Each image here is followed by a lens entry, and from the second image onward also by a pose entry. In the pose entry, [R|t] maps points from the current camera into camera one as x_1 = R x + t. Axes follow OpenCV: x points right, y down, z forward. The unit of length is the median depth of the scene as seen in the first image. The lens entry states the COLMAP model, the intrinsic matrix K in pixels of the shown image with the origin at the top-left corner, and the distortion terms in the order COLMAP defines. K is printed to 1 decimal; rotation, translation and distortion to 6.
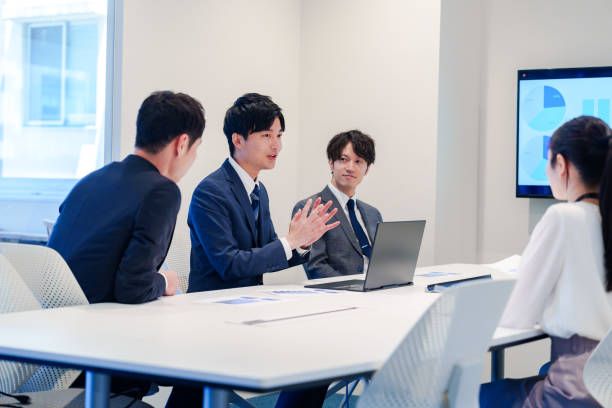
lens RADIAL K [[1180.5, 0, 301.7], [0, 1180.5, 214.2], [0, 0, 1]] dist [0.018030, 0.000000]
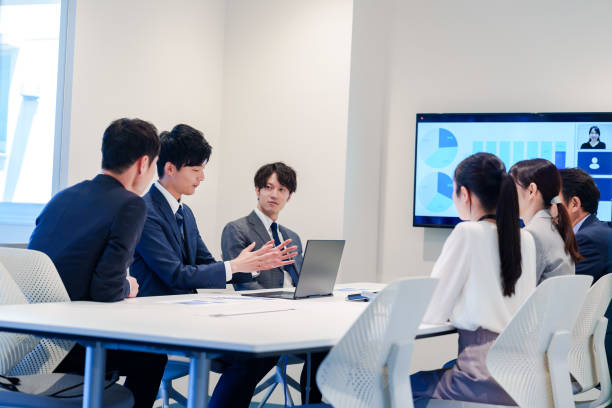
lens RADIAL K [[1180.5, 0, 304.8], [0, 1180.5, 207.3], [0, 0, 1]] dist [0.018030, 0.000000]
pose [[0.993847, 0.025307, 0.107835, -0.069128], [-0.021312, 0.999049, -0.038041, 0.020365], [-0.108695, 0.035509, 0.993441, -0.168777]]
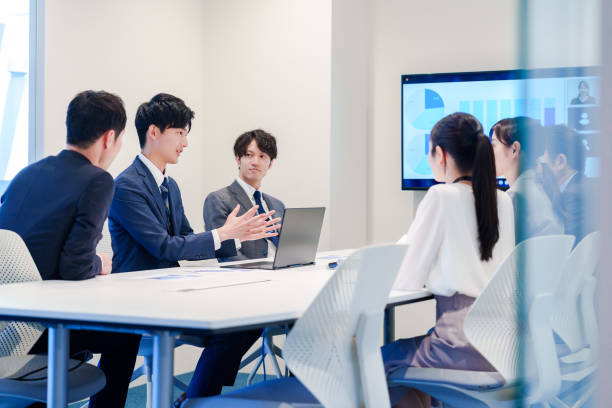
lens RADIAL K [[1180.5, 0, 300.8], [0, 1180.5, 200.8], [0, 0, 1]] dist [0.018030, 0.000000]
pose [[0.995104, -0.014556, 0.097754, -0.033532], [0.016080, 0.999761, -0.014826, 0.017676], [-0.097515, 0.016325, 0.995100, -0.145215]]
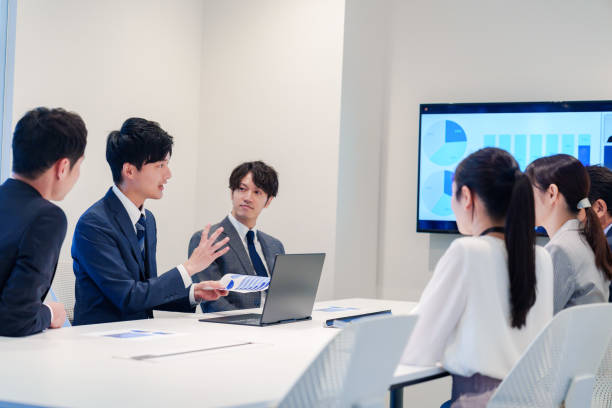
lens RADIAL K [[1180.5, 0, 297.8], [0, 1180.5, 227.0], [0, 0, 1]] dist [0.018030, 0.000000]
pose [[0.996567, 0.017226, 0.080972, 0.003728], [-0.015784, 0.999706, -0.018413, 0.002034], [-0.081266, 0.017071, 0.996546, 0.037151]]
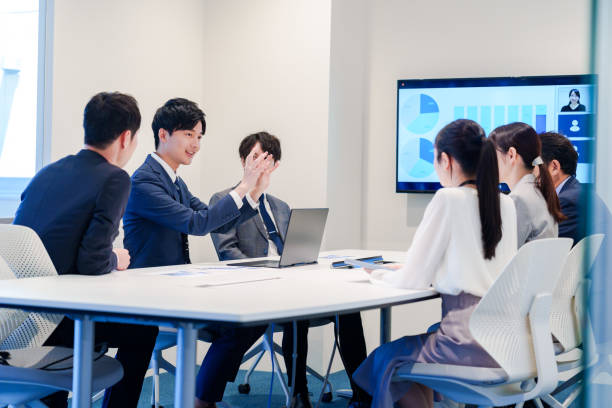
lens RADIAL K [[1180.5, 0, 300.7], [0, 1180.5, 209.7], [0, 0, 1]] dist [0.018030, 0.000000]
pose [[0.993075, -0.000158, 0.117480, -0.068725], [0.001107, 0.999967, -0.008014, 0.018242], [-0.117475, 0.008089, 0.993043, -0.180013]]
